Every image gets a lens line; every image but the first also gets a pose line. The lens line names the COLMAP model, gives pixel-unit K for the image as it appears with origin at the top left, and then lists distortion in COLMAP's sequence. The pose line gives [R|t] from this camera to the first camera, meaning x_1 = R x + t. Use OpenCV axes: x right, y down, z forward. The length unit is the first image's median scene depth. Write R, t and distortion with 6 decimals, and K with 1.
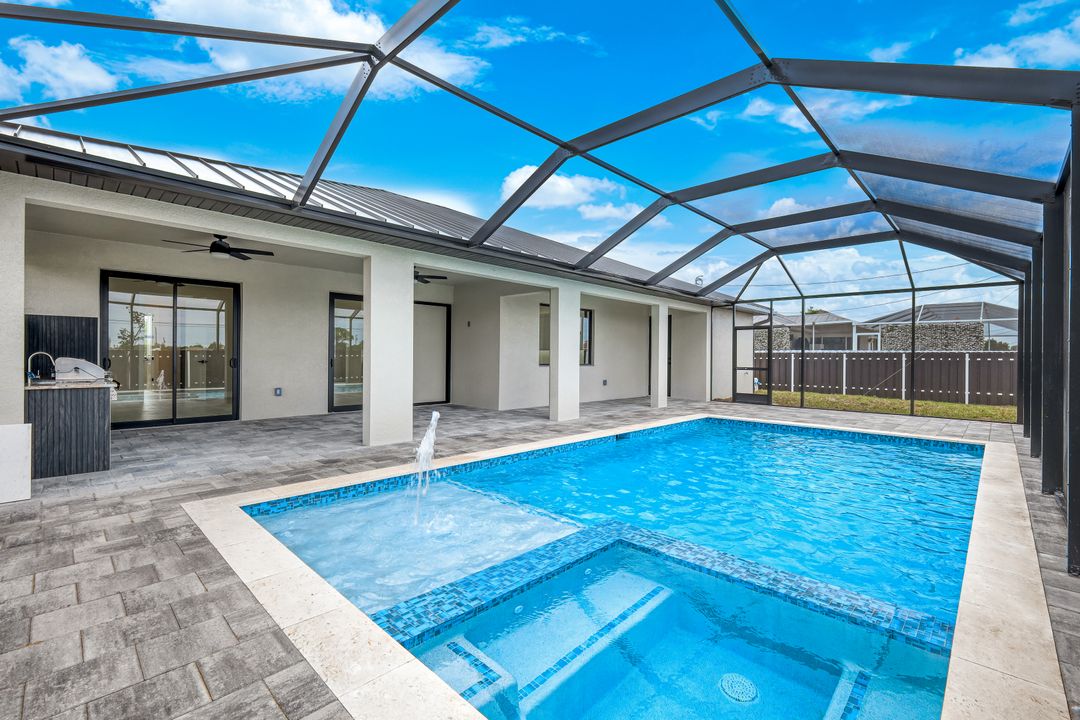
lens RADIAL K [[472.2, 0, 538.0], [0, 472.2, 358.2], [0, 0, 1]] dist [0.001270, 0.001205]
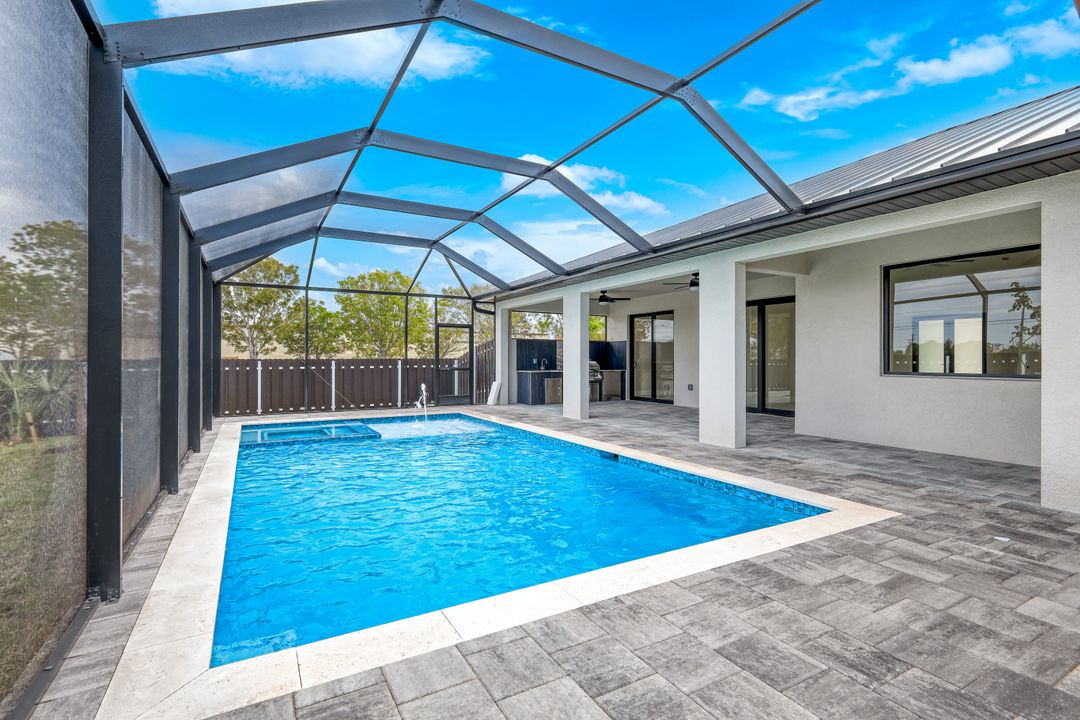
lens RADIAL K [[523.8, 0, 540.7], [0, 523.8, 358.9], [0, 0, 1]] dist [-0.000482, -0.000012]
pose [[-0.287512, -0.007641, -0.957747, 1.129064], [-0.005469, 0.999965, -0.006336, 0.005307], [0.957761, 0.003416, -0.287544, 1.202090]]
